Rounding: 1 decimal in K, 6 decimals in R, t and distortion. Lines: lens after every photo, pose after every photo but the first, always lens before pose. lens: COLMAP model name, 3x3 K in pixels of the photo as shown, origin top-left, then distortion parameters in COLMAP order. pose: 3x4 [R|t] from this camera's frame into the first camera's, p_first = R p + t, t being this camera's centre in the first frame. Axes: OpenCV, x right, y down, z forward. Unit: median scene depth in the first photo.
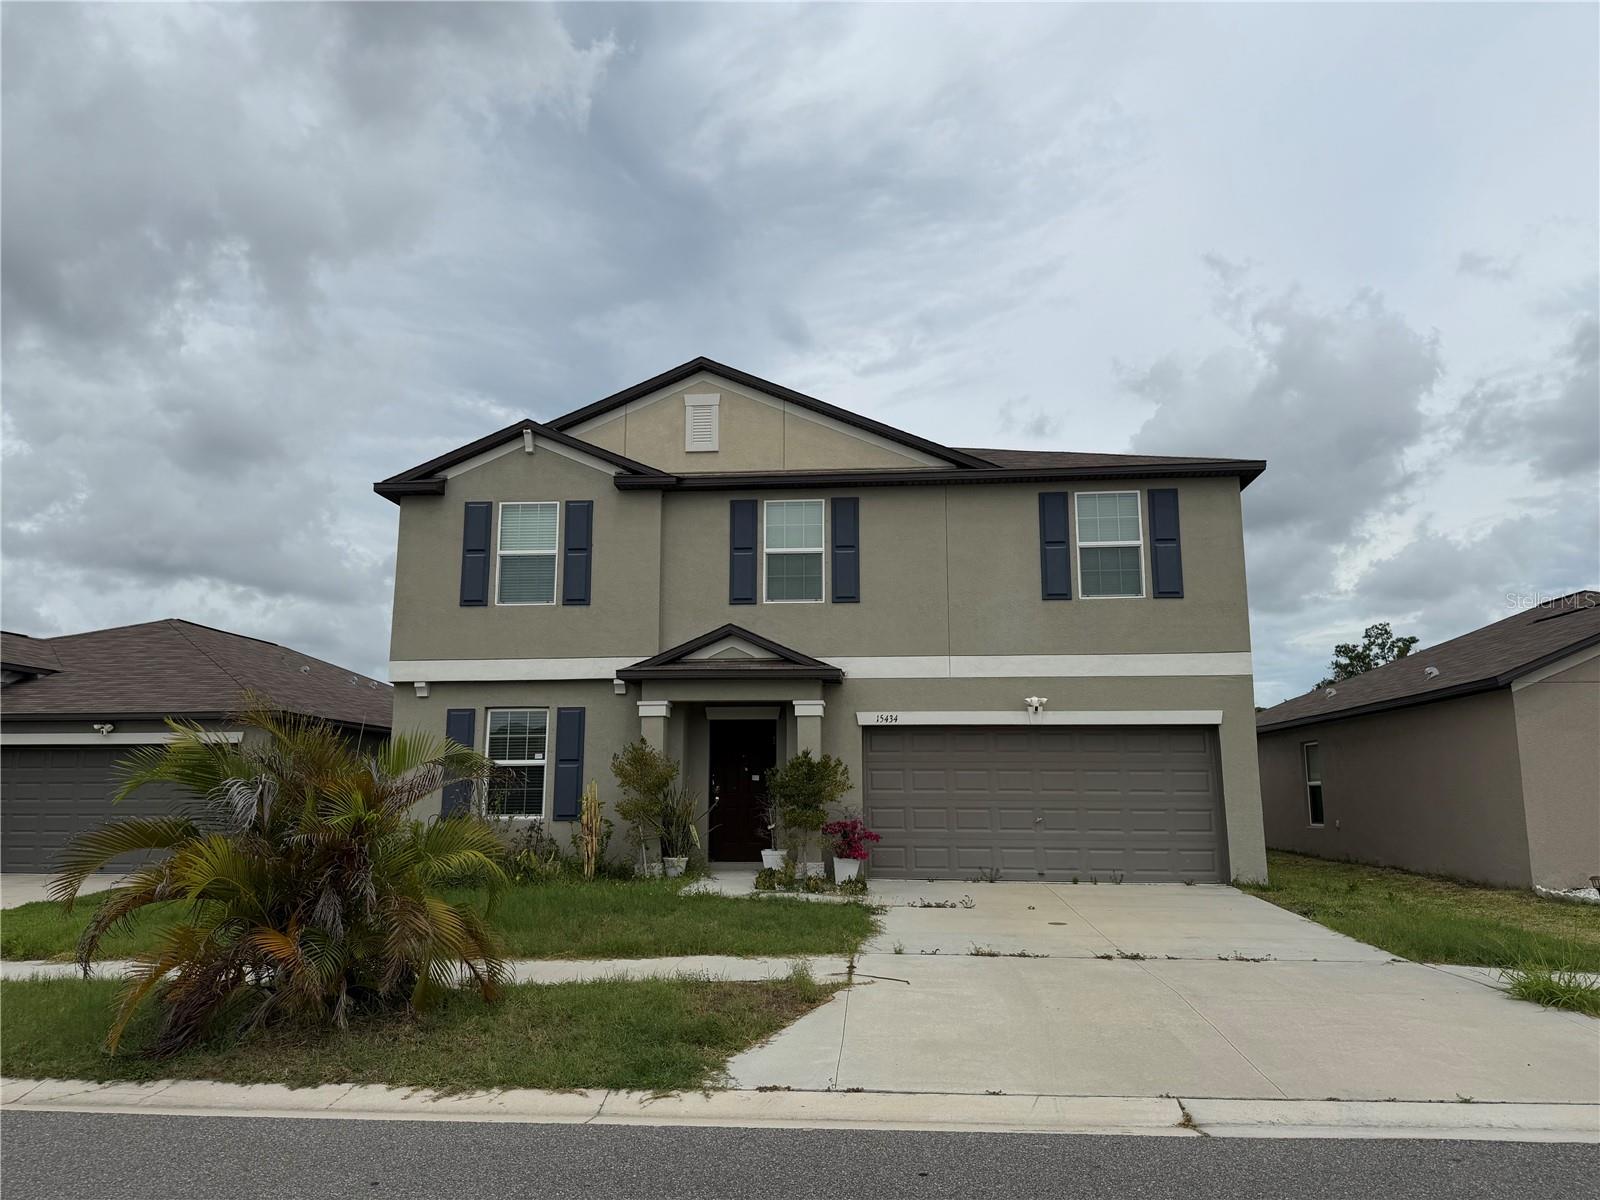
lens RADIAL K [[1122.5, 0, 800.0], [0, 1122.5, 600.0], [0, 0, 1]] dist [0.106435, -0.138290]
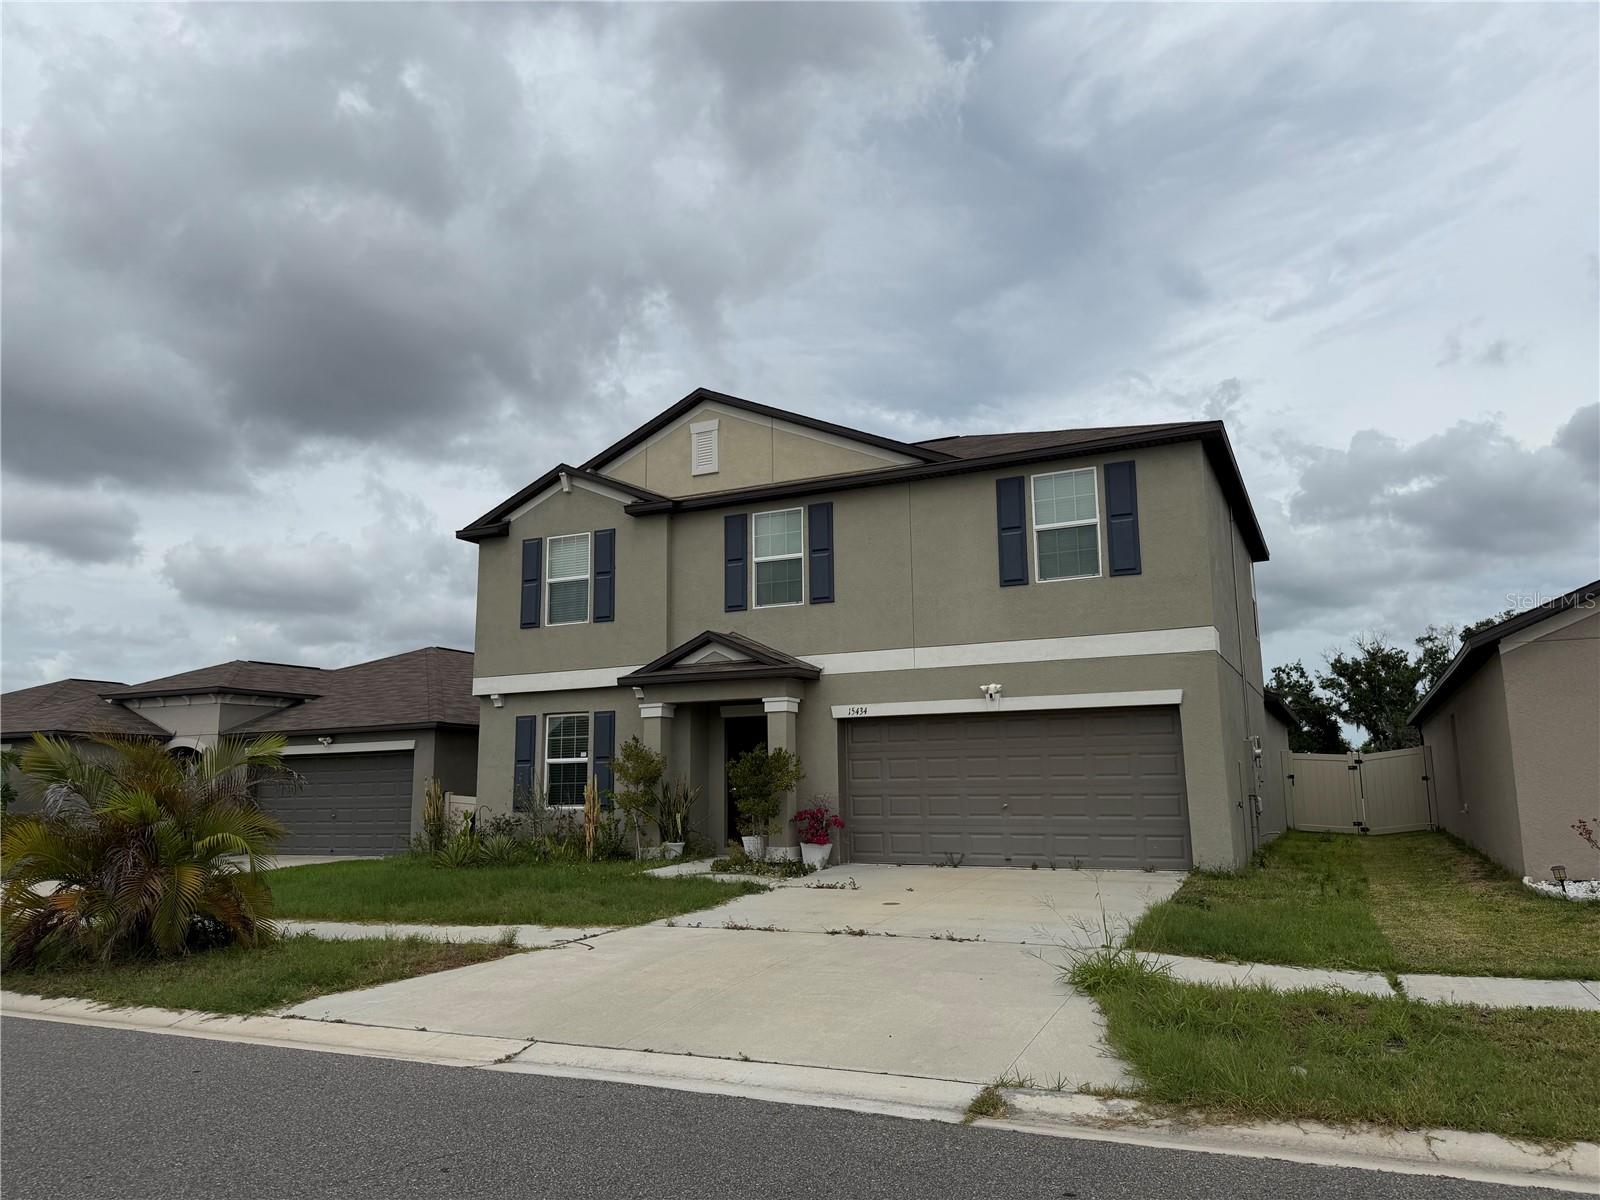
lens RADIAL K [[1122.5, 0, 800.0], [0, 1122.5, 600.0], [0, 0, 1]] dist [0.106435, -0.138290]
pose [[0.935186, -0.072429, -0.346671, 0.385347], [0.075567, 0.997131, -0.004478, 0.002625], [0.346001, -0.022009, 0.937976, -0.000745]]
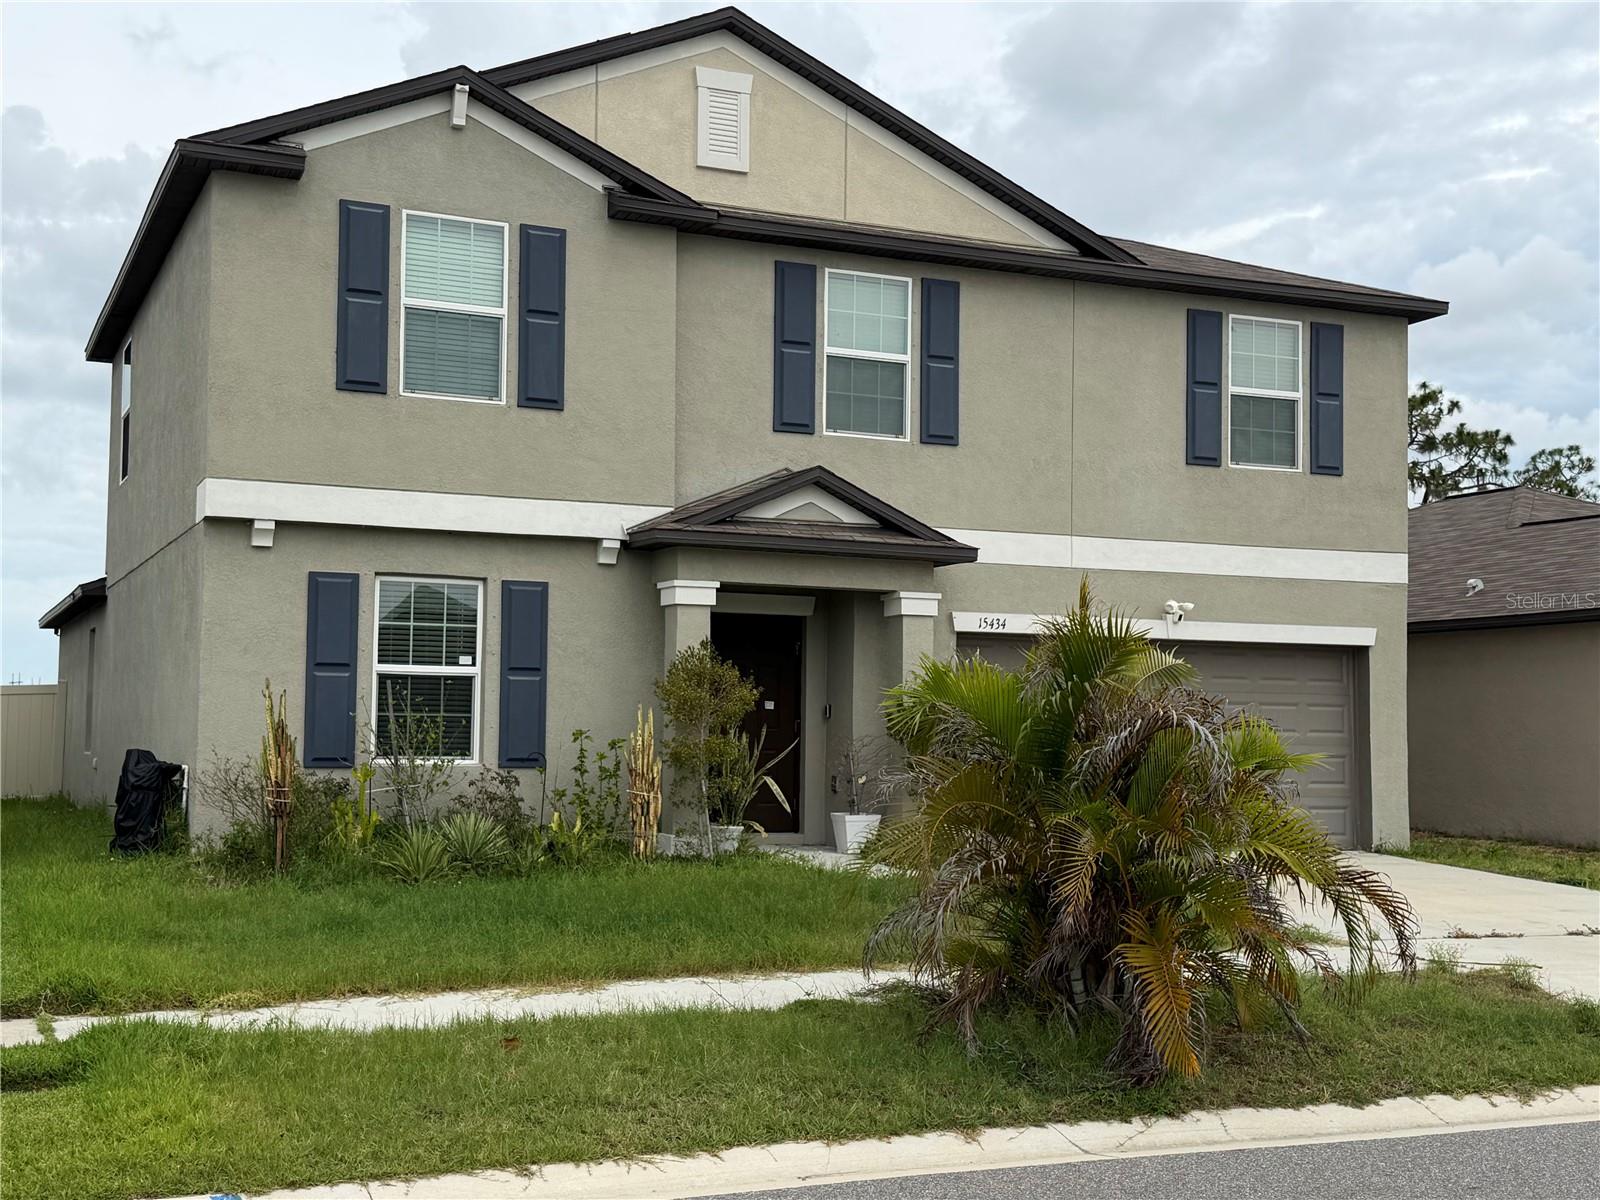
lens RADIAL K [[1975.6, 0, 805.8], [0, 1975.6, 615.4], [0, 0, 1]] dist [0.155665, -0.309757]
pose [[0.874099, 0.041242, 0.483993, -0.575972], [-0.098294, 0.990793, 0.093094, 0.001347], [-0.475698, -0.128947, 0.870106, 0.019659]]
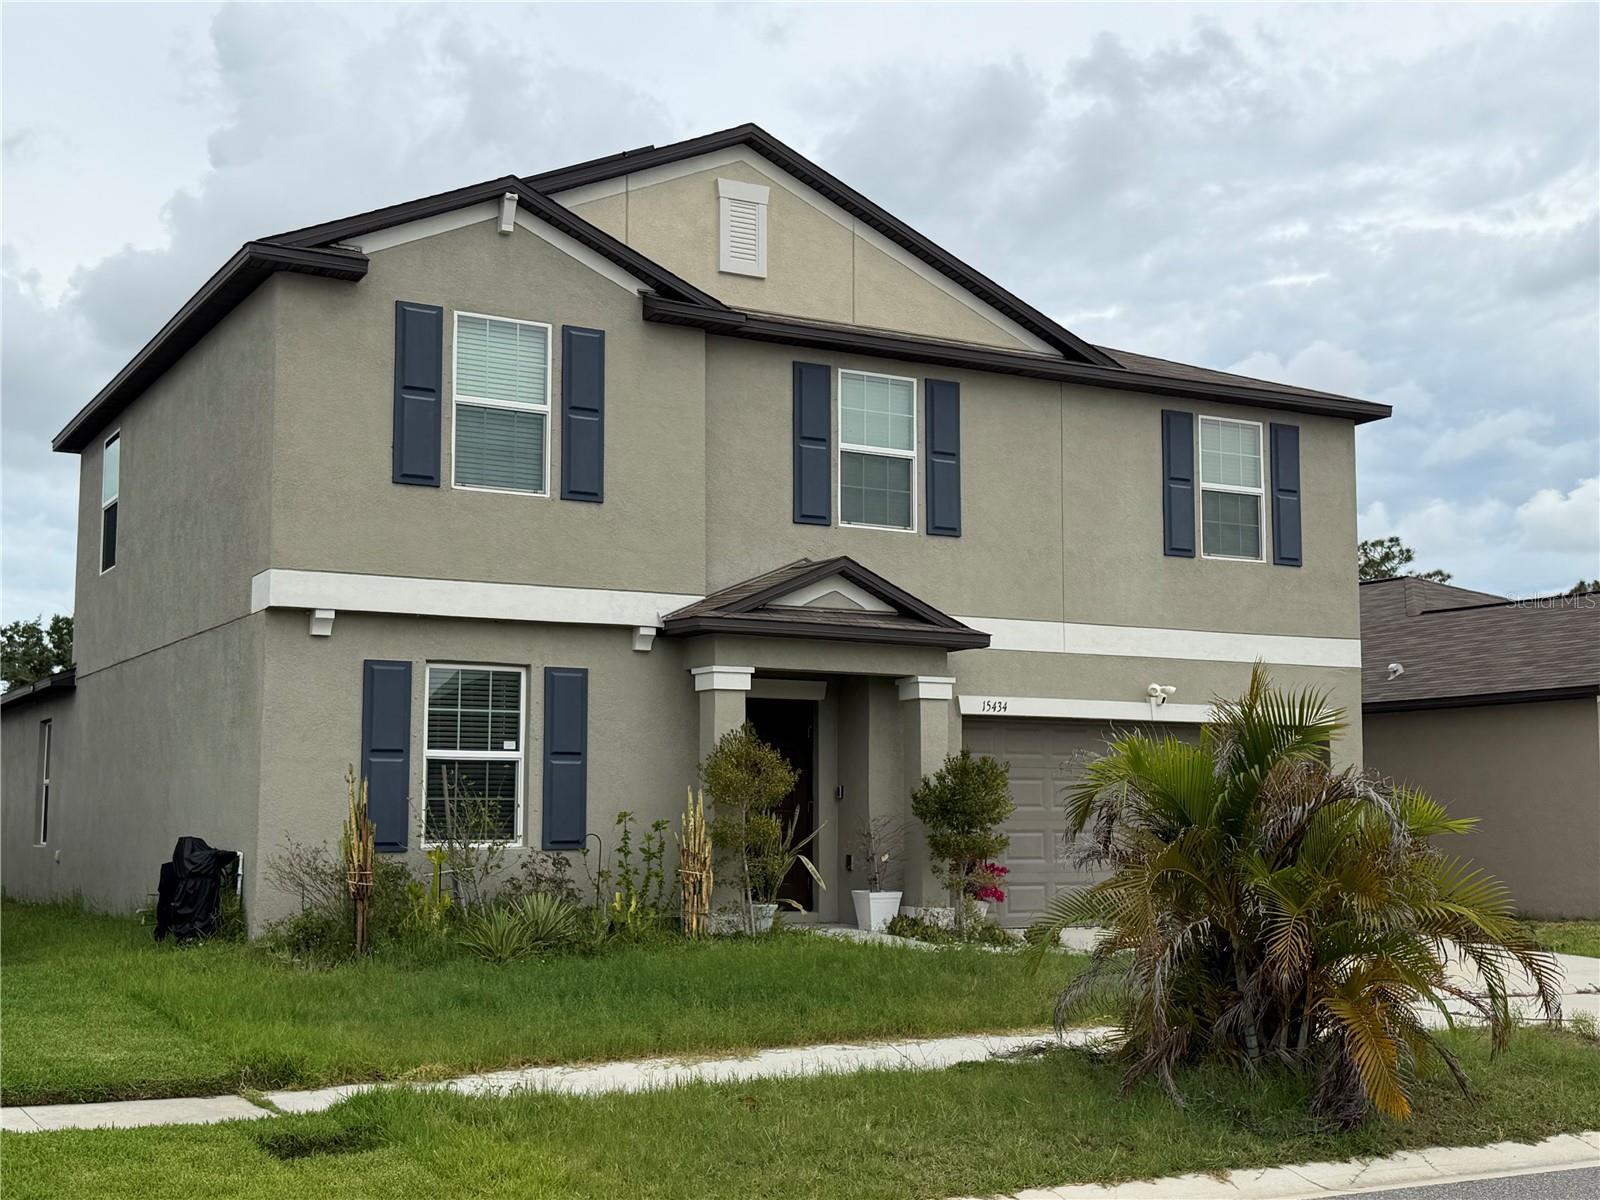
lens RADIAL K [[1970.6, 0, 800.0], [0, 1970.6, 600.0], [0, 0, 1]] dist [0.151238, -0.334695]
pose [[0.826089, 0.065490, 0.559721, -0.697799], [-0.100505, 0.994422, 0.031982, 0.011555], [-0.554504, -0.082675, 0.828064, 0.045687]]
